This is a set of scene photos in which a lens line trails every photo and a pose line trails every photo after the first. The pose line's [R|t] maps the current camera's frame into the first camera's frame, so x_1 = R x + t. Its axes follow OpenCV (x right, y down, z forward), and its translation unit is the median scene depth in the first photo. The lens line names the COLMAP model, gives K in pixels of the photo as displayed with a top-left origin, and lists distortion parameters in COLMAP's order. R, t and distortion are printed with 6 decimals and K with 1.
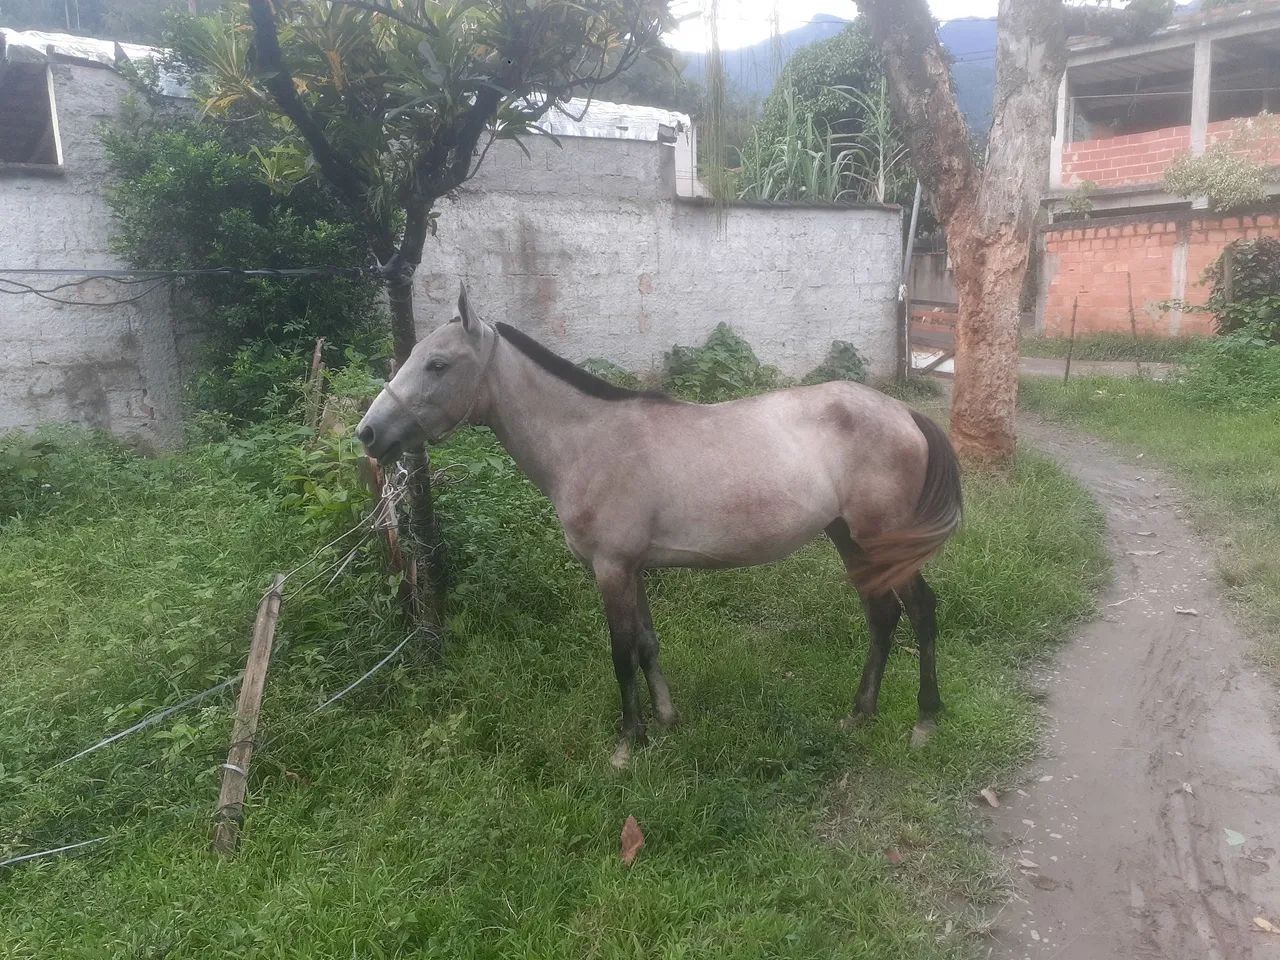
lens RADIAL K [[1071.7, 0, 640.3], [0, 1071.7, 491.5], [0, 0, 1]] dist [0.066669, -0.097137]
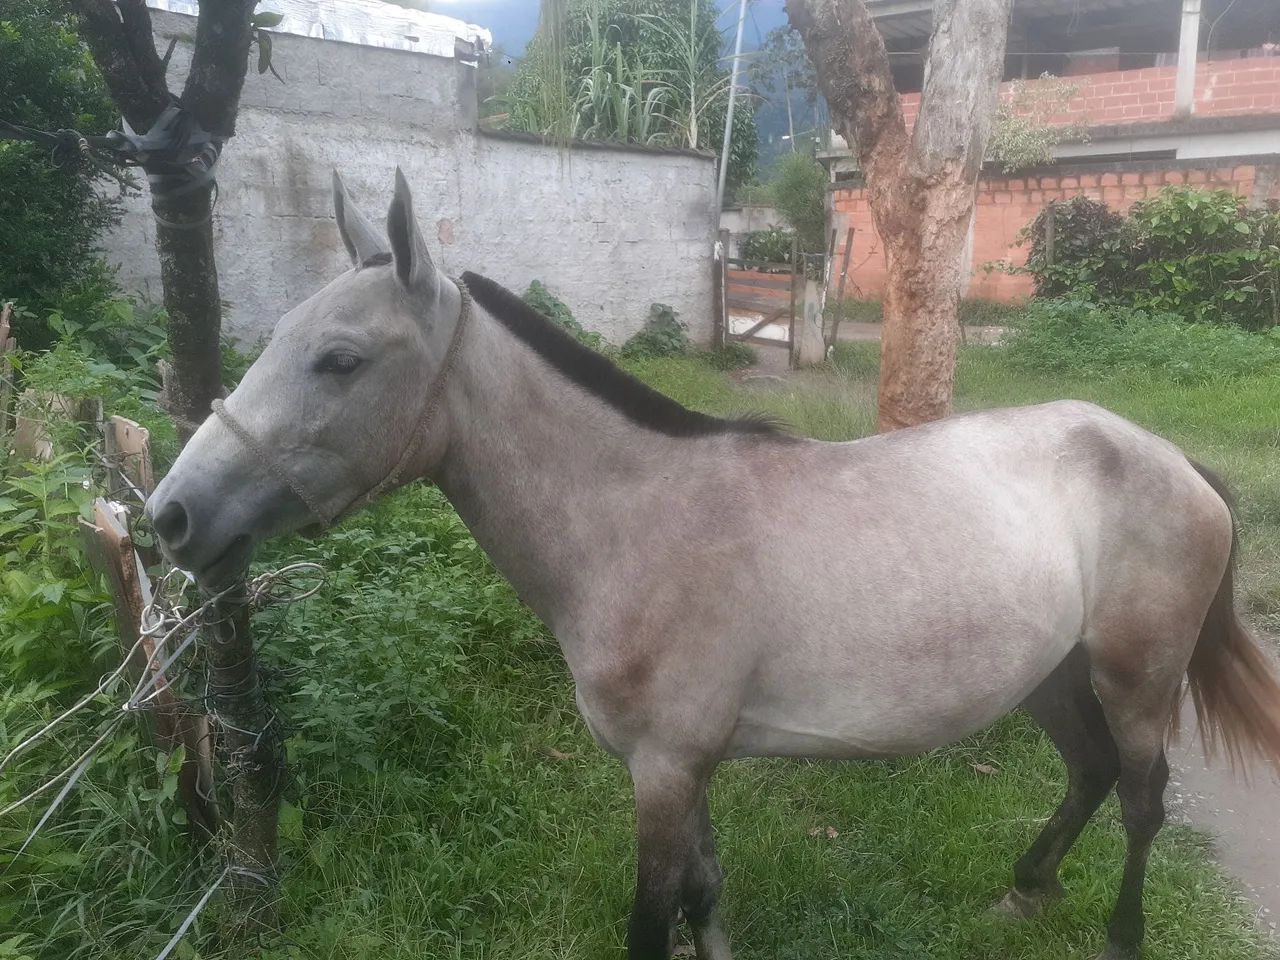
lens RADIAL K [[1063.7, 0, 641.0], [0, 1063.7, 491.3], [0, 0, 1]] dist [0.057232, -0.090225]
pose [[0.973127, -0.038128, 0.227090, -0.044960], [0.029339, 0.998689, 0.041955, -0.026347], [-0.228391, -0.034165, 0.972970, 0.166779]]
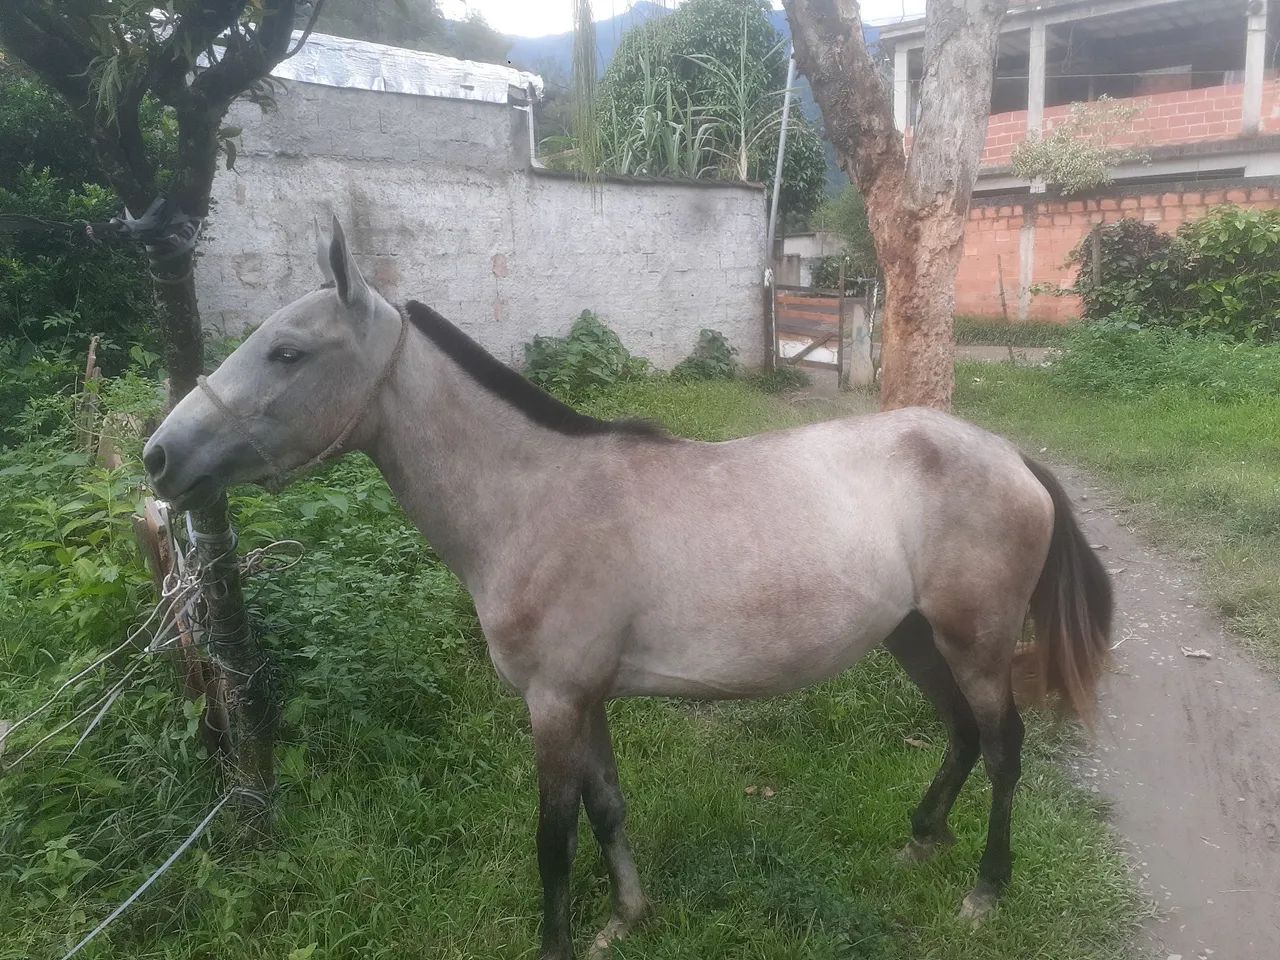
lens RADIAL K [[1063.7, 0, 641.0], [0, 1063.7, 491.3], [0, 0, 1]] dist [0.057232, -0.090225]
pose [[0.987843, -0.033839, 0.151726, -0.020321], [0.031762, 0.999366, 0.016091, -0.020326], [-0.152175, -0.011077, 0.988292, 0.119877]]
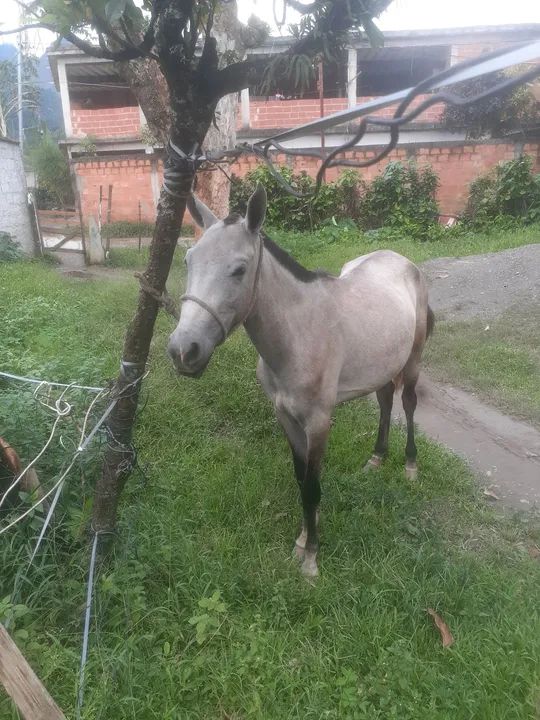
lens RADIAL K [[598.3, 0, 270.0], [0, 598.3, 360.0], [0, 0, 1]] dist [0.057232, -0.090225]
pose [[0.725428, -0.181429, 0.663957, -0.162915], [0.129979, 0.983388, 0.126702, -0.028002], [-0.675914, -0.005613, 0.736959, 0.169831]]
